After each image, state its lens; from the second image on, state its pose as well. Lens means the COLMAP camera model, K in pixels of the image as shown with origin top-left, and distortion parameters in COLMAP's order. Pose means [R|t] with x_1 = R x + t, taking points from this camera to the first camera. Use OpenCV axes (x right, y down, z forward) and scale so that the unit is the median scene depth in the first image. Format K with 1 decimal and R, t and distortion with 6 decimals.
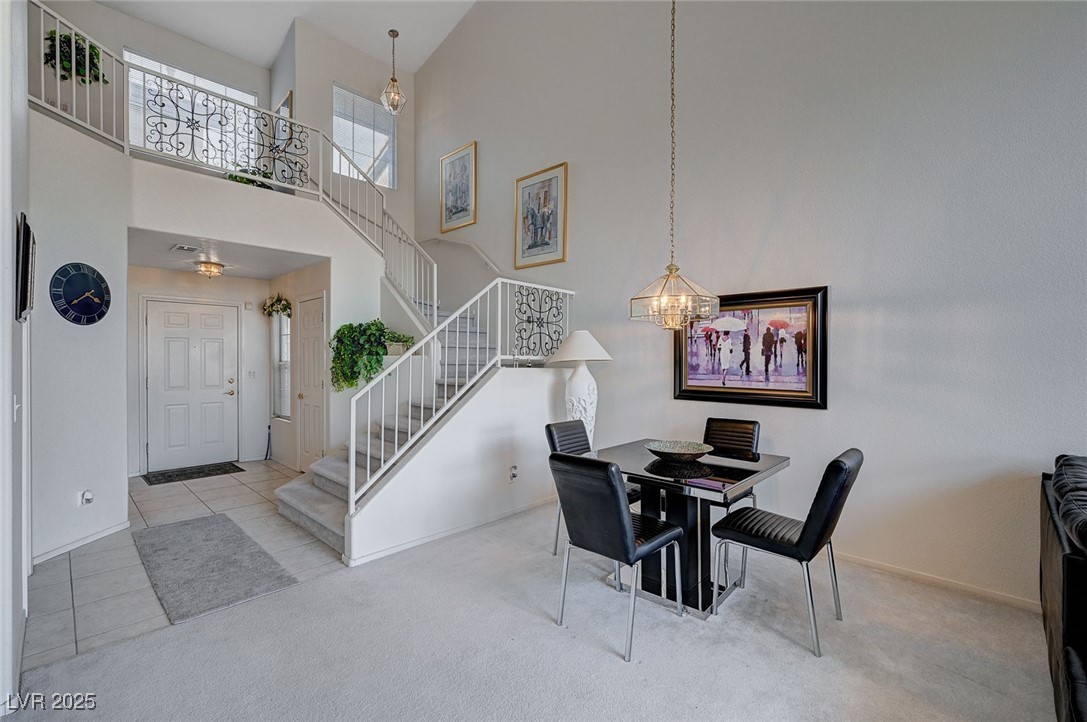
lens RADIAL K [[456.9, 0, 542.2], [0, 456.9, 360.6], [0, 0, 1]] dist [-0.002613, 0.000395]
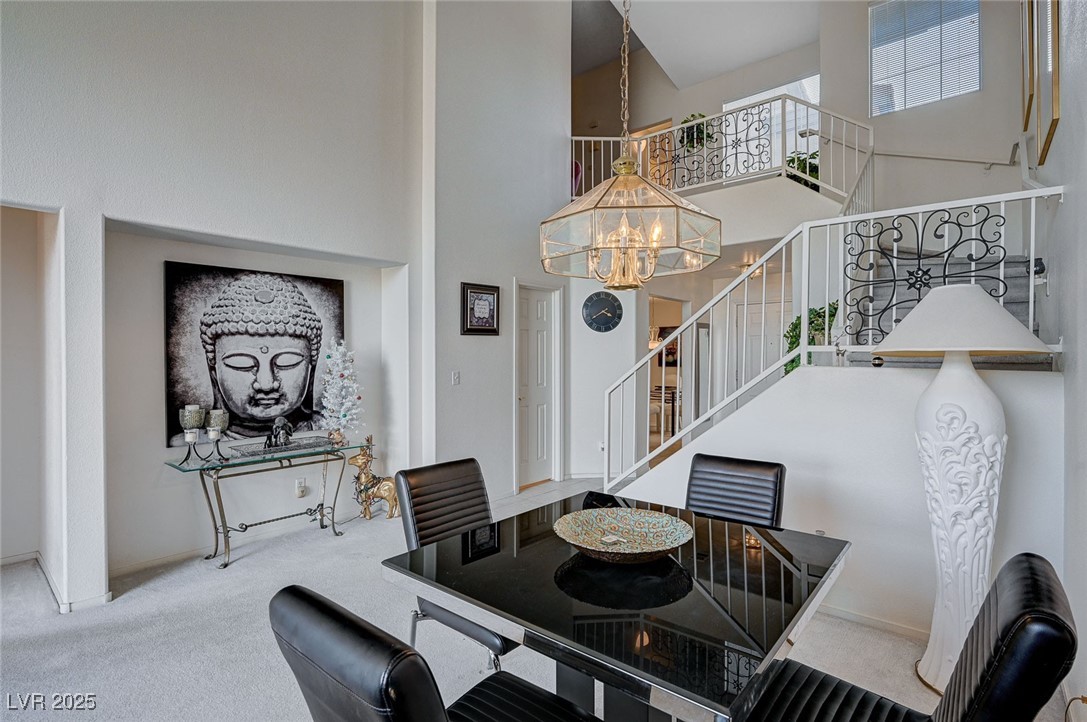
lens RADIAL K [[522.2, 0, 546.4], [0, 522.2, 358.3], [0, 0, 1]] dist [-0.003373, -0.000108]
pose [[0.065385, -0.001552, -0.997859, 0.571023], [-0.011078, 0.999936, -0.002281, 0.011097], [0.997799, 0.011204, 0.065364, 0.574154]]
